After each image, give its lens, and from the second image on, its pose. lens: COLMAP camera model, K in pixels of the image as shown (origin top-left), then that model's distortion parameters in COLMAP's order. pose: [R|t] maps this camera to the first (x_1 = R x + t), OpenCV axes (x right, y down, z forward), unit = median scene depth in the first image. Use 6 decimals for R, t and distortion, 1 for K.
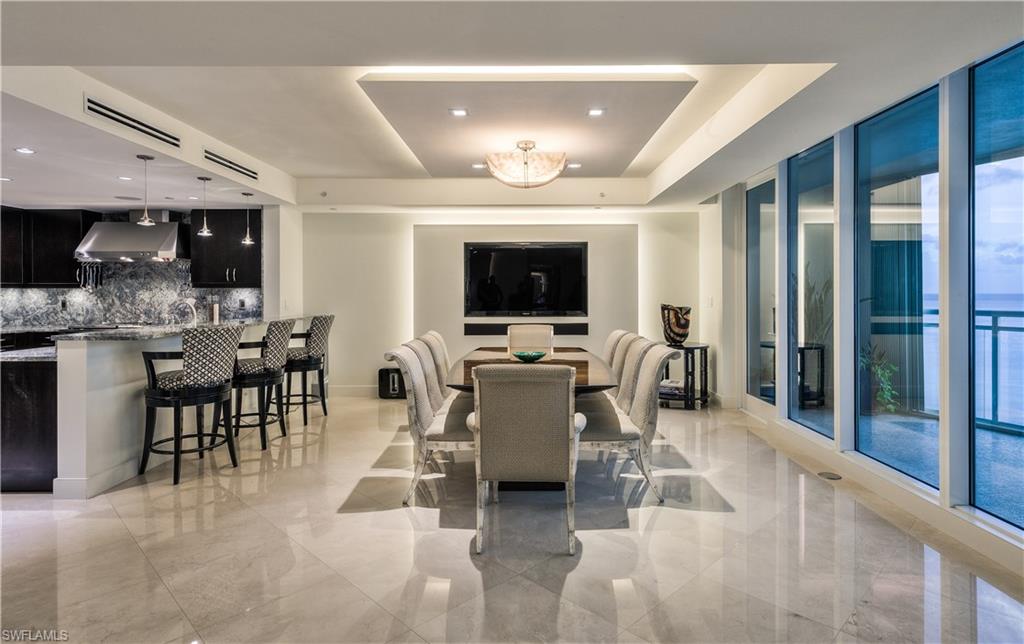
lens RADIAL K [[558.0, 0, 523.5], [0, 558.0, 293.9], [0, 0, 1]] dist [0.007946, -0.000300]
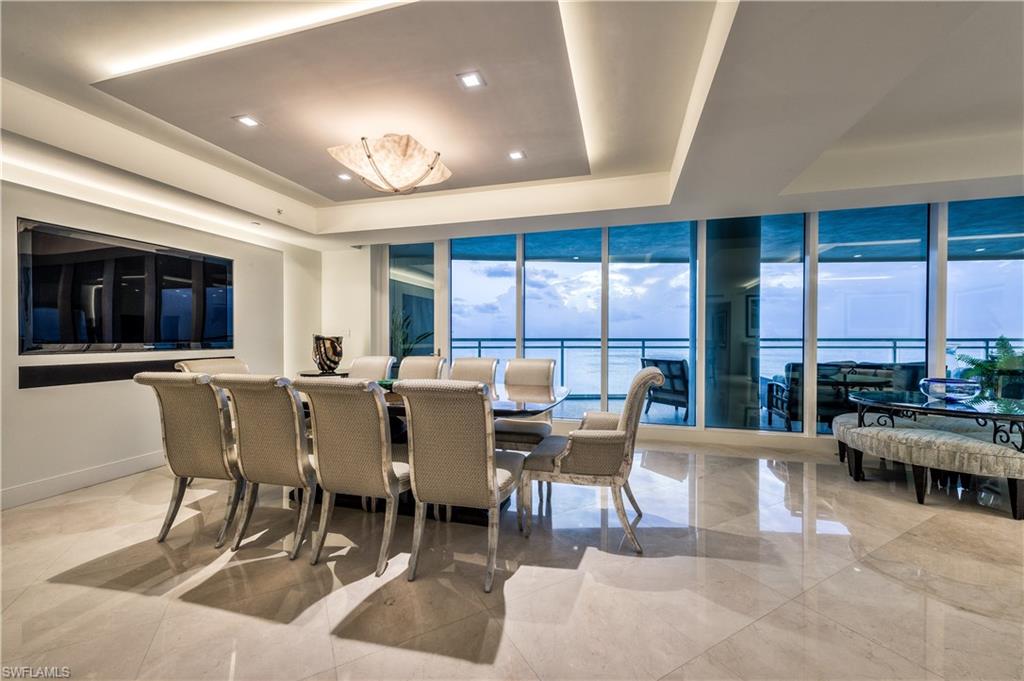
lens RADIAL K [[397.4, 0, 515.8], [0, 397.4, 344.1], [0, 0, 1]] dist [-0.000856, -0.000031]
pose [[0.258590, -0.014357, 0.965880, -0.376664], [0.001145, 0.999893, 0.014556, 0.026754], [-0.965986, -0.002658, 0.258579, 0.453883]]
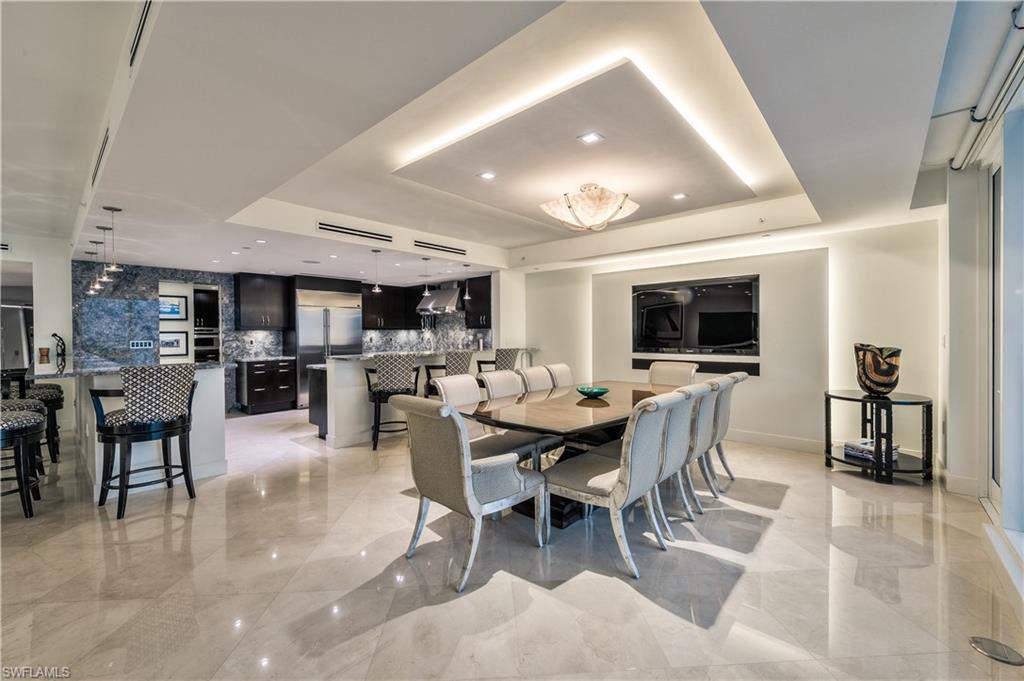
lens RADIAL K [[418.1, 0, 505.0], [0, 418.1, 339.2], [0, 0, 1]] dist [0.010524, -0.000124]
pose [[0.737383, 0.007175, -0.675437, 0.287958], [0.004828, 0.999862, 0.015893, -0.000076], [0.675458, -0.014980, 0.737247, 0.219653]]
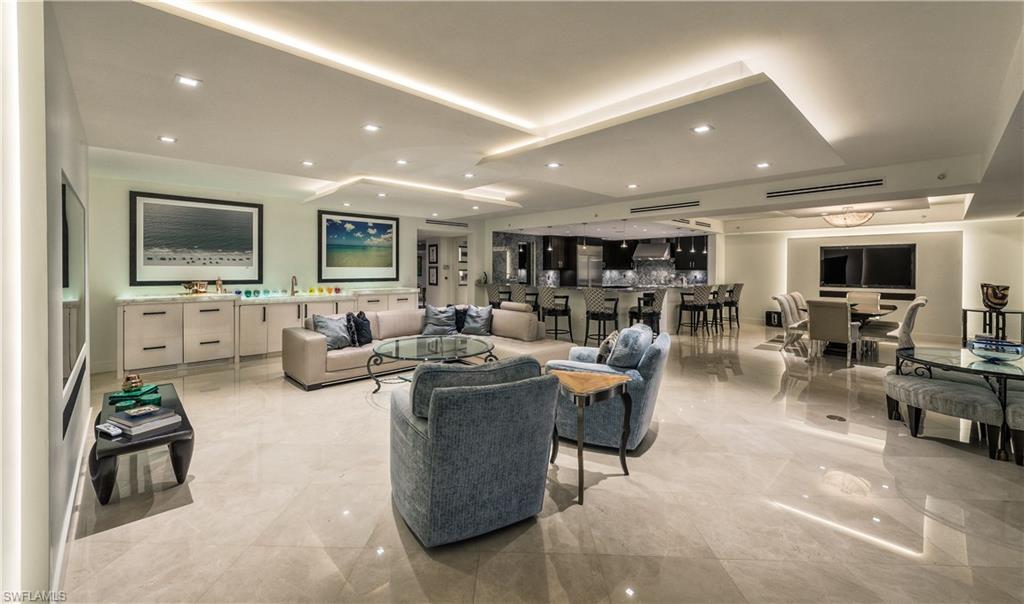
lens RADIAL K [[404.4, 0, 498.8], [0, 404.4, 273.1], [0, 0, 1]] dist [0.001015, 0.000270]
pose [[0.671060, 0.012382, -0.741299, 0.184637], [-0.003709, 0.999904, 0.013345, -0.019717], [0.741394, -0.006206, 0.671042, -0.733820]]
